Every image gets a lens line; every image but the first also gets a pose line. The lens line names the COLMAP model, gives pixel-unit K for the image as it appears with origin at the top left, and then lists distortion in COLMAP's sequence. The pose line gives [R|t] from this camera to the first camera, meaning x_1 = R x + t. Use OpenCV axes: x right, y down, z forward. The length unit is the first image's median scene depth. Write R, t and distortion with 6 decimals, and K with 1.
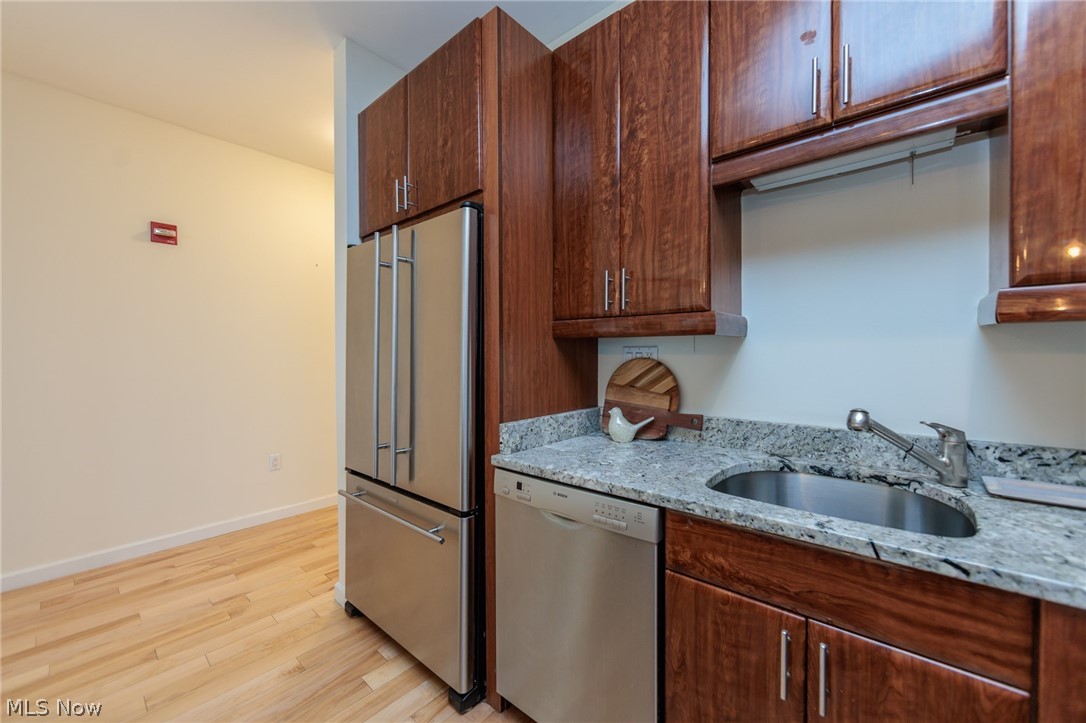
lens RADIAL K [[423.9, 0, 544.8], [0, 423.9, 360.7], [0, 0, 1]] dist [-0.001961, -0.000583]
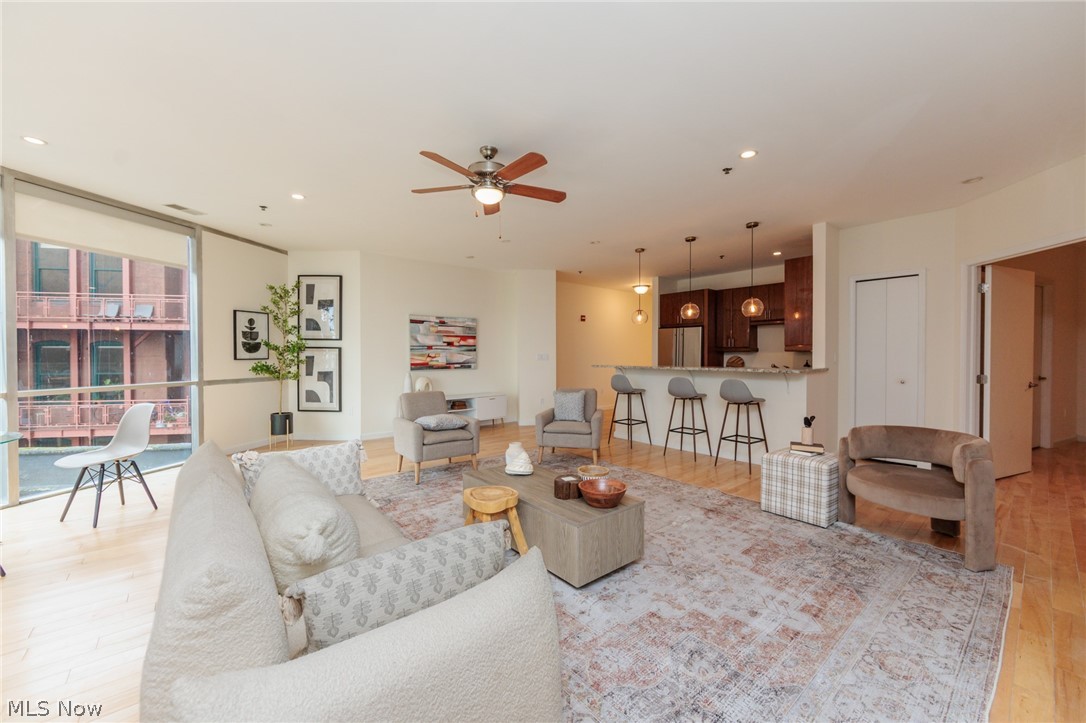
lens RADIAL K [[423.9, 0, 544.8], [0, 423.9, 360.7], [0, 0, 1]] dist [-0.001961, -0.000583]
pose [[0.989058, 0.007181, -0.147353, -1.138645], [-0.007028, 0.999974, 0.001563, 0.051276], [0.147360, -0.000511, 0.989083, -3.839543]]
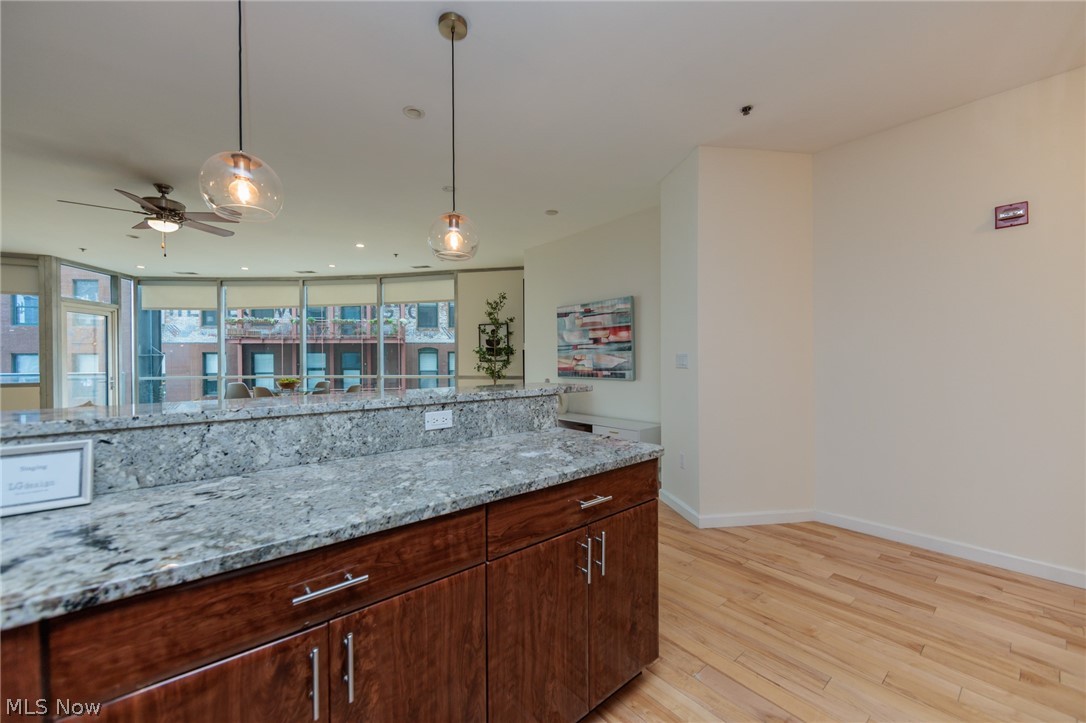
lens RADIAL K [[423.9, 0, 544.8], [0, 423.9, 360.7], [0, 0, 1]] dist [-0.001961, -0.000583]
pose [[-0.153783, 0.011969, -0.988032, 0.215963], [-0.005417, 0.999901, 0.012956, -0.002158], [0.988090, 0.007345, -0.153703, 0.273192]]
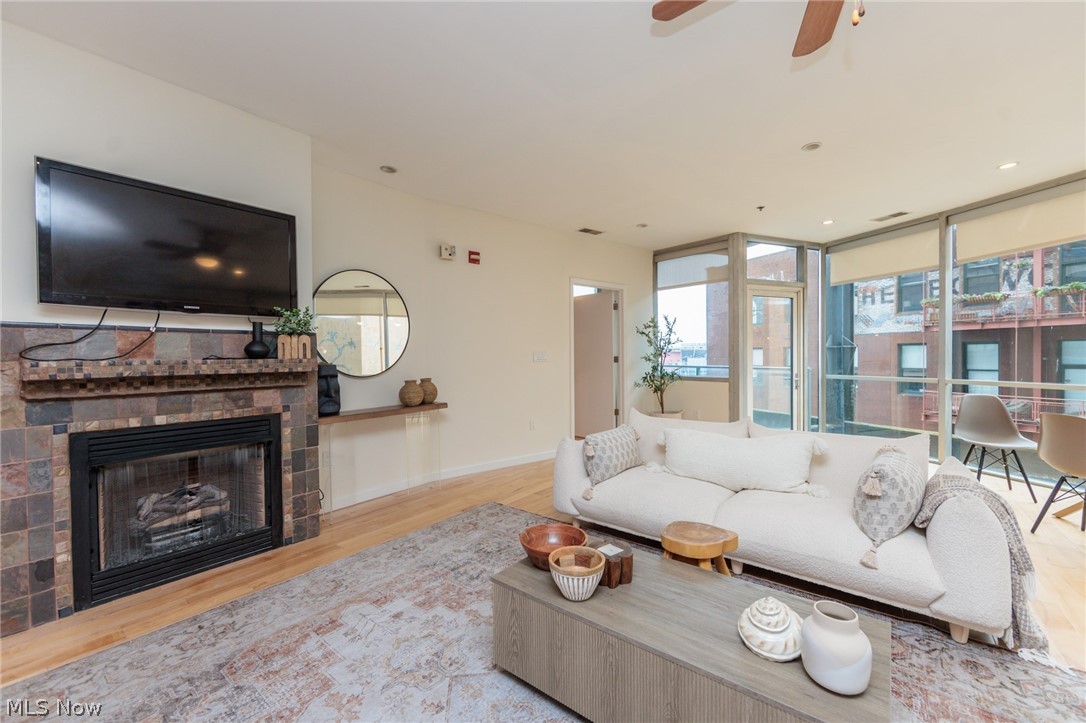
lens RADIAL K [[435.2, 0, 545.2], [0, 435.2, 360.3], [0, 0, 1]] dist [-0.001958, -0.000300]
pose [[-0.997991, 0.014601, -0.061655, -1.073574], [0.013237, 0.999659, 0.022489, 0.027625], [0.061963, 0.021628, -0.997844, -1.311324]]
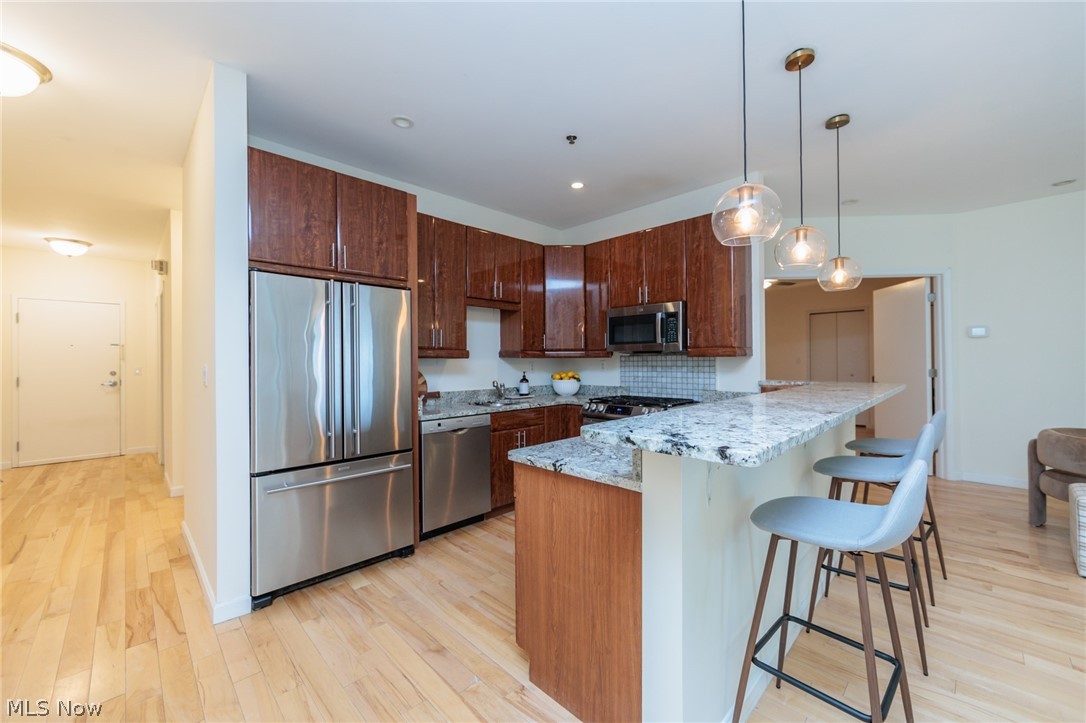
lens RADIAL K [[423.9, 0, 544.8], [0, 423.9, 360.7], [0, 0, 1]] dist [-0.001961, -0.000583]
pose [[0.071491, 0.006120, 0.997422, -1.800943], [0.022631, 0.999714, -0.007756, -0.010870], [-0.997184, 0.023127, 0.071332, 0.220751]]
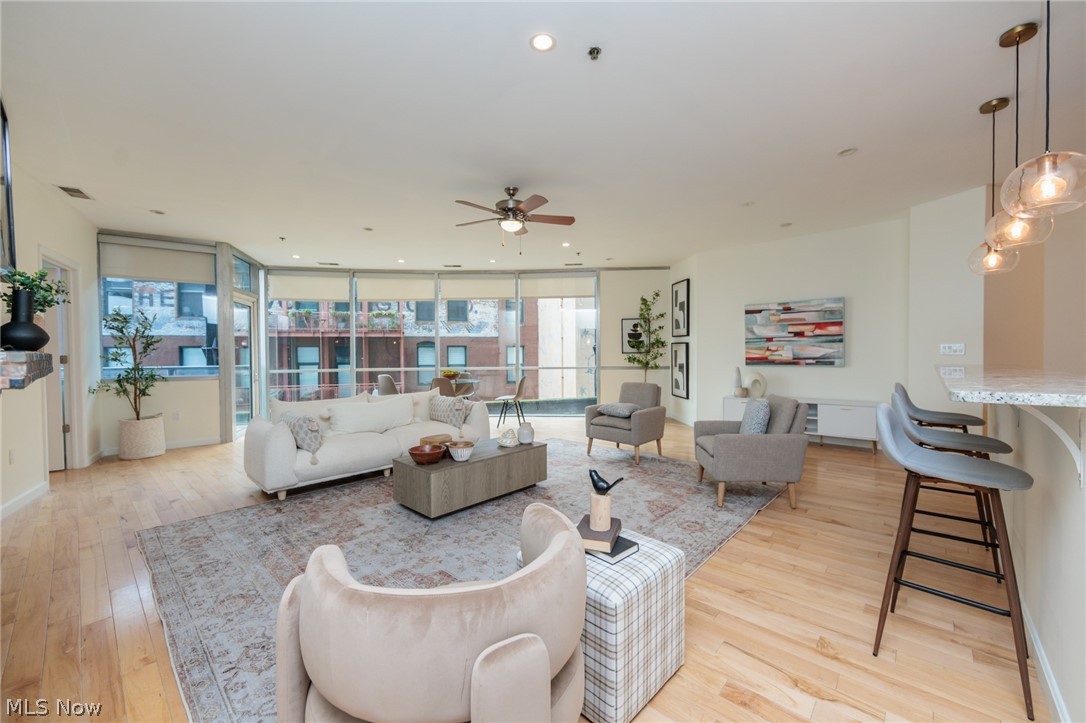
lens RADIAL K [[423.9, 0, 544.8], [0, 423.9, 360.7], [0, 0, 1]] dist [-0.001961, -0.000583]
pose [[-0.015872, 0.024959, -0.999562, 0.746476], [-0.004598, 0.999676, 0.025035, 0.034902], [0.999863, 0.004993, -0.015752, -1.803341]]
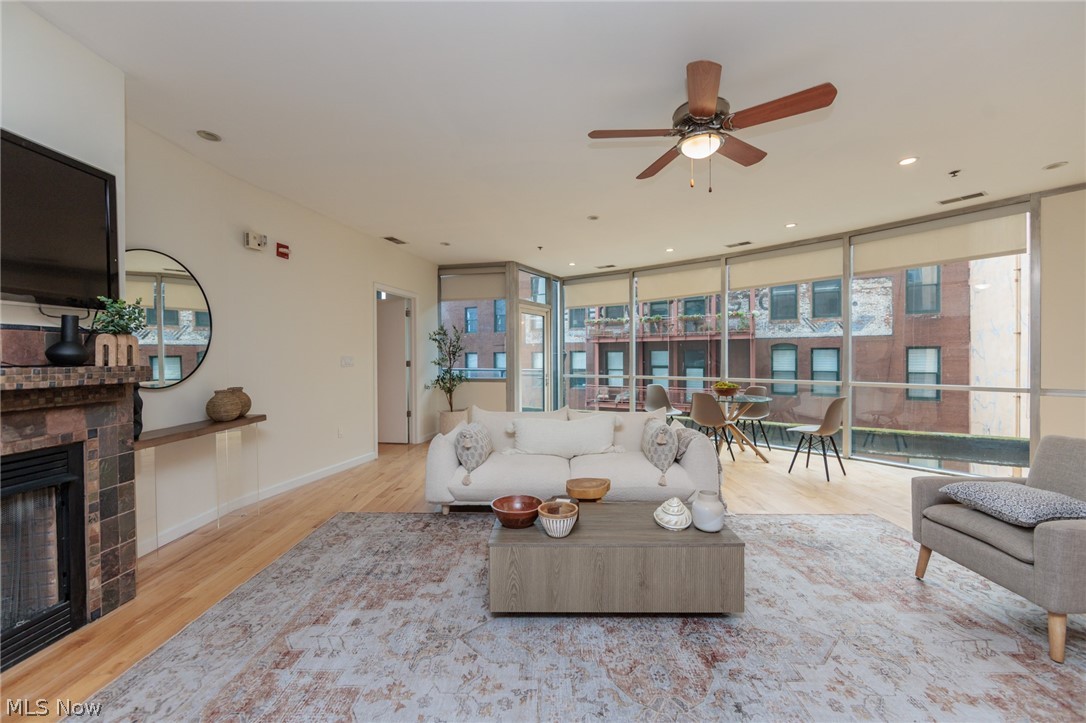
lens RADIAL K [[423.9, 0, 544.8], [0, 423.9, 360.7], [0, 0, 1]] dist [-0.001961, -0.000583]
pose [[-0.754216, 0.014108, -0.656474, -0.348649], [0.000913, 0.999791, 0.020437, 0.007777], [0.656625, 0.014815, -0.754072, -1.307335]]
